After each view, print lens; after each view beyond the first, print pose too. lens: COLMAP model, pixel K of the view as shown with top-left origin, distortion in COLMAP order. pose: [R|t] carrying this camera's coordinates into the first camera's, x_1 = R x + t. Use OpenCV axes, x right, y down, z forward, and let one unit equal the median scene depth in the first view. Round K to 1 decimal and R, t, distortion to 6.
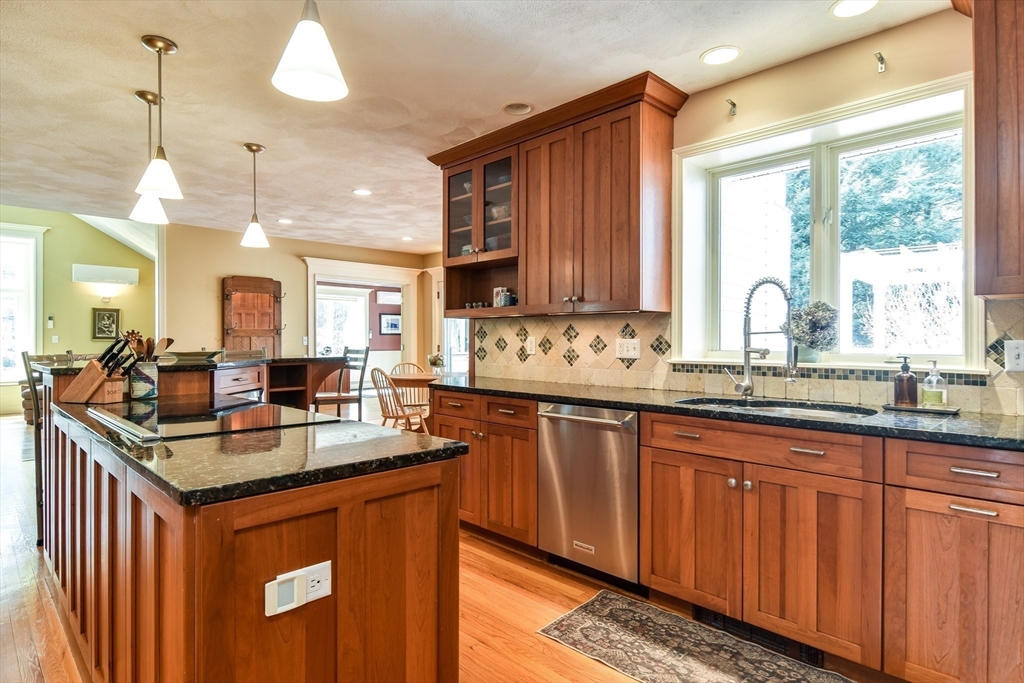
lens RADIAL K [[554.9, 0, 517.2], [0, 554.9, 343.6], [0, 0, 1]] dist [0.021607, -0.000119]
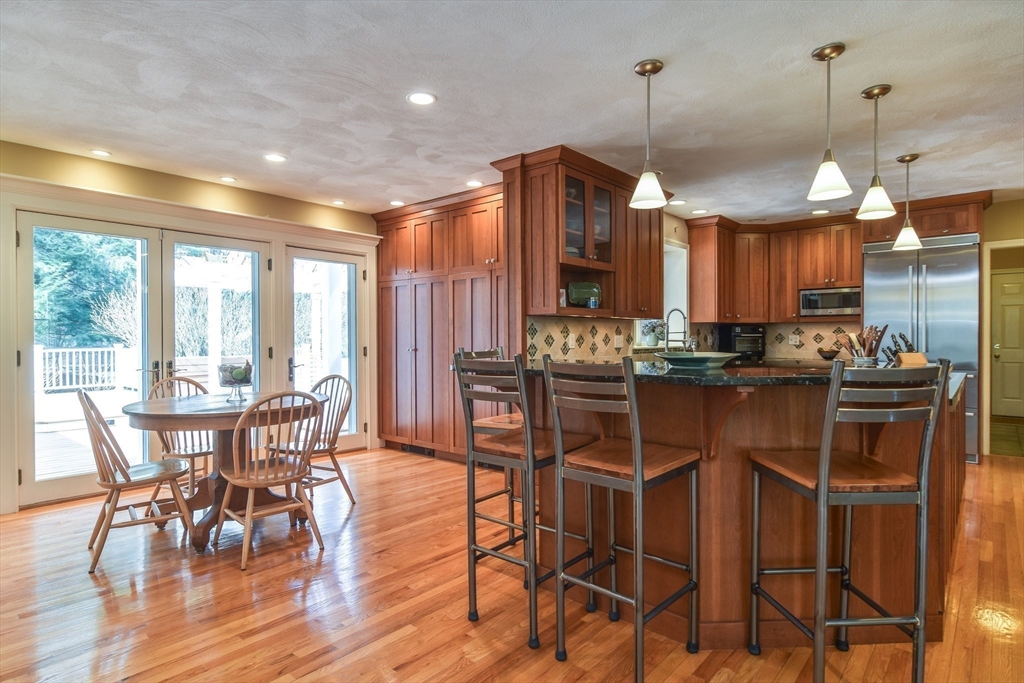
lens RADIAL K [[554.9, 0, 517.2], [0, 554.9, 343.6], [0, 0, 1]] dist [0.021607, -0.000119]
pose [[-0.078049, -0.012151, 0.996875, -1.211590], [0.012173, 0.999840, 0.013140, -0.008661], [-0.996875, 0.013161, -0.077889, 1.242671]]
